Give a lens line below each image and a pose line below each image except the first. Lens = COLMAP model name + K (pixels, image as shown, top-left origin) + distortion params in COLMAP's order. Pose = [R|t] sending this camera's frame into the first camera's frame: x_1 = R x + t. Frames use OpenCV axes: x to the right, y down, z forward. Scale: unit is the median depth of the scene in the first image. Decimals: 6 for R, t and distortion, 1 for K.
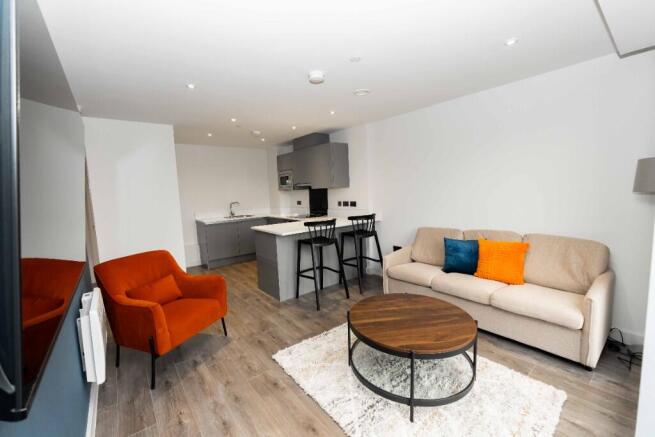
lens RADIAL K [[269.0, 0, 327.5], [0, 269.0, 221.3], [0, 0, 1]] dist [0.001352, 0.000020]
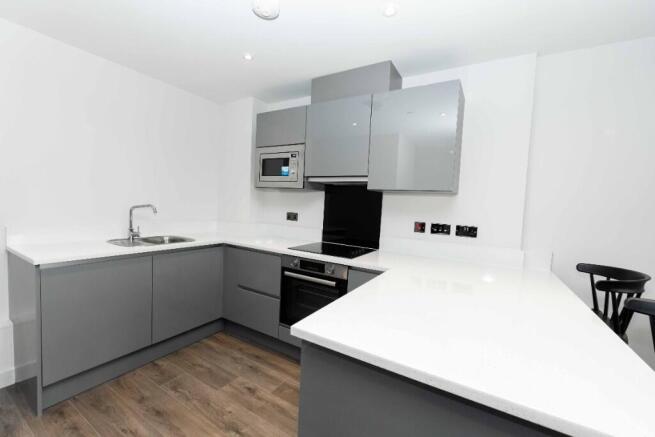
lens RADIAL K [[269.0, 0, 328.0], [0, 269.0, 219.0], [0, 0, 1]] dist [0.001352, 0.000020]
pose [[0.937292, 0.060599, 0.343235, -0.224338], [-0.042896, 0.997339, -0.058944, -0.039152], [-0.345894, 0.040524, 0.937398, 0.531282]]
